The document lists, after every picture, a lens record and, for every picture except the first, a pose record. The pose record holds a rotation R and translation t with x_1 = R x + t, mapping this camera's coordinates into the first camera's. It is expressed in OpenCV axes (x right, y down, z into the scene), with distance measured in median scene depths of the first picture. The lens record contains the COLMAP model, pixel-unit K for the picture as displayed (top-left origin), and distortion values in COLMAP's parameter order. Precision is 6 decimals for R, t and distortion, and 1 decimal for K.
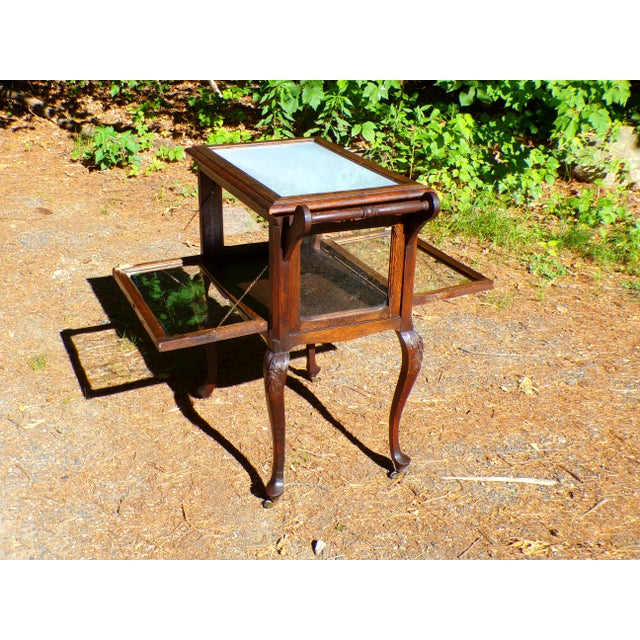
lens RADIAL K [[845.1, 0, 319.1], [0, 845.1, 342.0], [0, 0, 1]] dist [-0.044616, 0.294174]
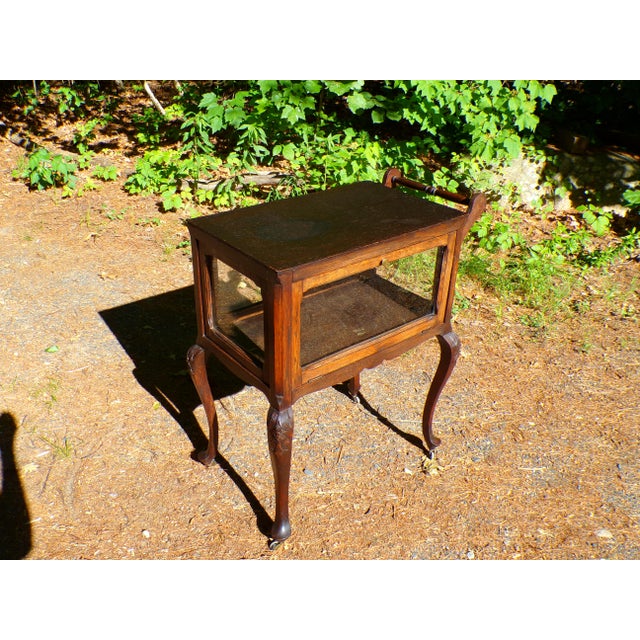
lens RADIAL K [[614.4, 0, 319.6], [0, 614.4, 332.4], [0, 0, 1]] dist [-0.009246, 0.020889]
pose [[0.997757, -0.016221, 0.064949, 0.050850], [0.010925, 0.996649, 0.081070, -0.094814], [-0.066046, -0.080179, 0.994590, 0.215594]]
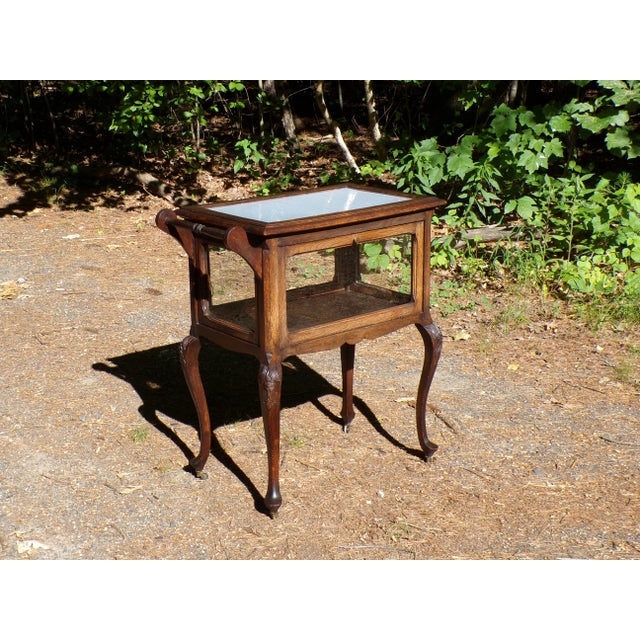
lens RADIAL K [[1111.3, 0, 319.0], [0, 1111.3, 337.8], [0, 0, 1]] dist [0.144774, 0.680528]
pose [[0.986950, 0.017118, -0.160117, 0.042999], [-0.039970, 0.989258, -0.140608, 0.055357], [0.155990, 0.145173, 0.977032, -0.137270]]
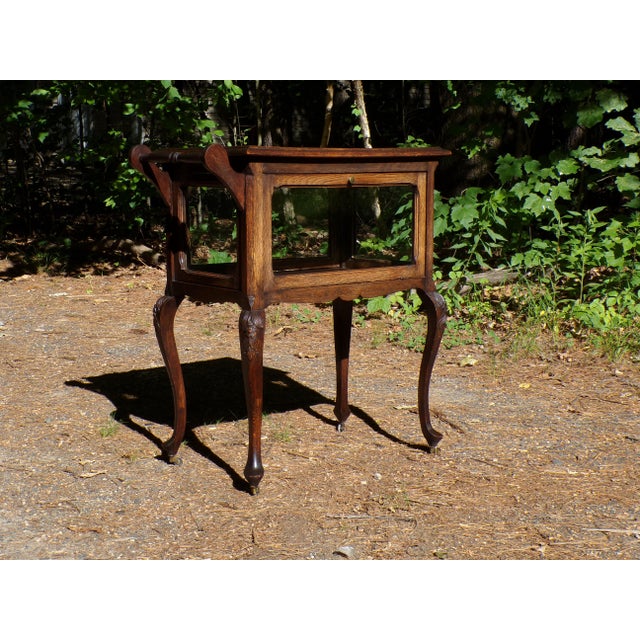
lens RADIAL K [[1111.3, 0, 319.0], [0, 1111.3, 337.8], [0, 0, 1]] dist [0.144774, 0.680528]
pose [[0.986315, 0.005244, -0.164787, 0.039631], [-0.050971, 0.960228, -0.274524, 0.150194], [0.156794, 0.279167, 0.947355, -0.039049]]
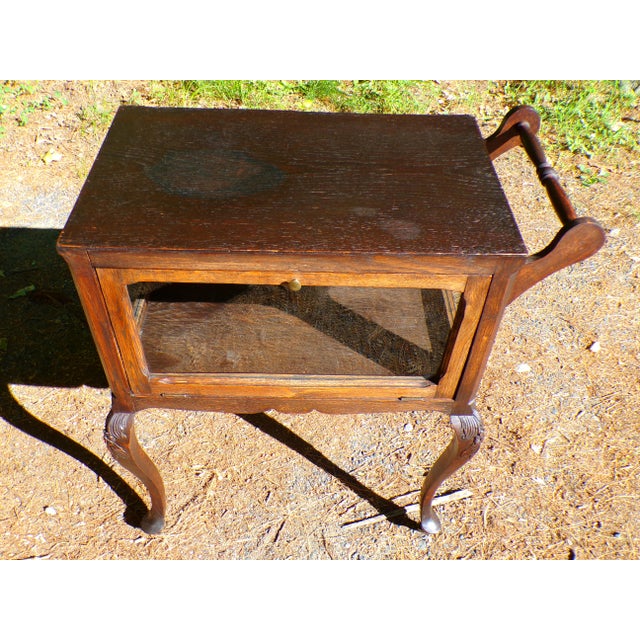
lens RADIAL K [[614.4, 0, 319.6], [0, 614.4, 332.4], [0, 0, 1]] dist [-0.009246, 0.020889]
pose [[0.921741, -0.270922, 0.277478, 0.032548], [0.150419, 0.909258, 0.388102, -0.125982], [-0.357445, -0.315992, 0.878853, 0.287479]]
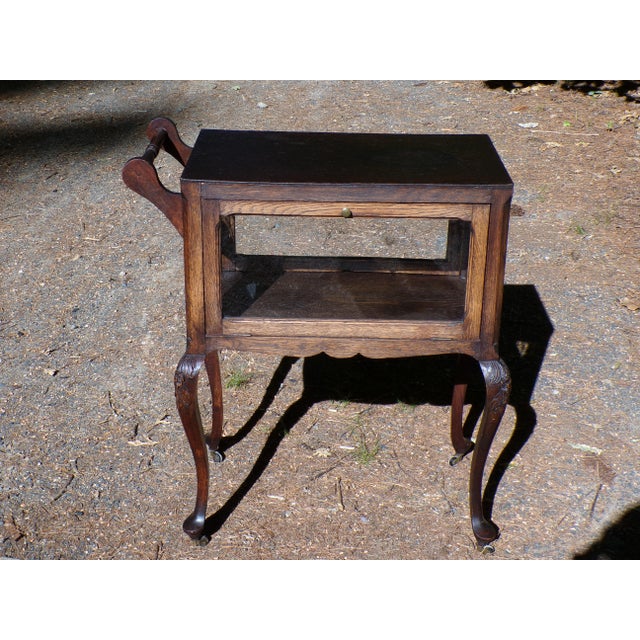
lens RADIAL K [[1111.3, 0, 319.0], [0, 1111.3, 337.8], [0, 0, 1]] dist [0.144774, 0.680528]
pose [[0.658537, 0.299163, -0.690530, 0.275830], [-0.322508, 0.941247, 0.100217, -0.091139], [0.679940, 0.156705, 0.716328, 0.188087]]
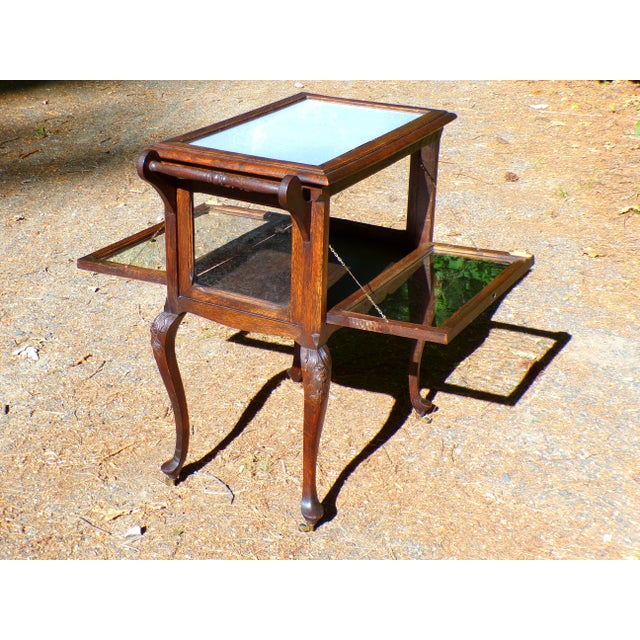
lens RADIAL K [[1111.3, 0, 319.0], [0, 1111.3, 337.8], [0, 0, 1]] dist [0.144774, 0.680528]
pose [[0.610901, 0.319981, -0.724163, 0.413402], [-0.347024, 0.930360, 0.118345, -0.071379], [0.711600, 0.179005, 0.679399, 0.134801]]
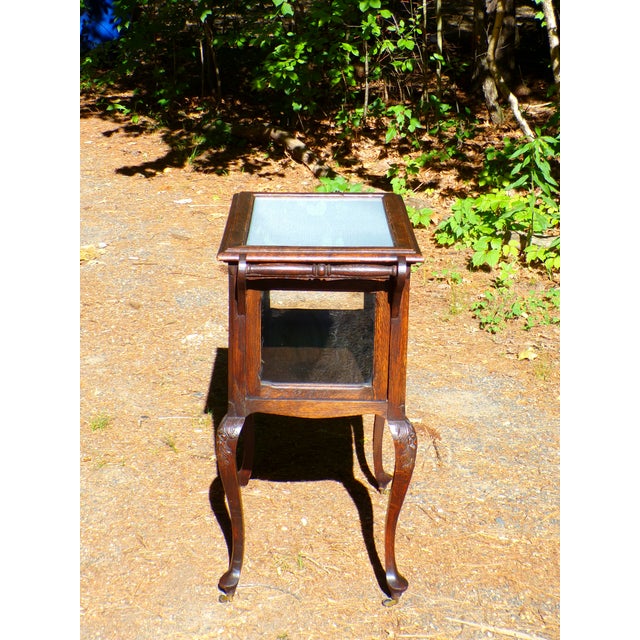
lens RADIAL K [[1305.4, 0, 320.0], [0, 1305.4, 320.0], [0, 0, 1]] dist [0.020968, 0.037963]
pose [[0.915073, 0.112693, -0.387224, 0.249509], [-0.170646, 0.978170, -0.118589, 0.026793], [0.365407, 0.174596, 0.914327, -0.112164]]
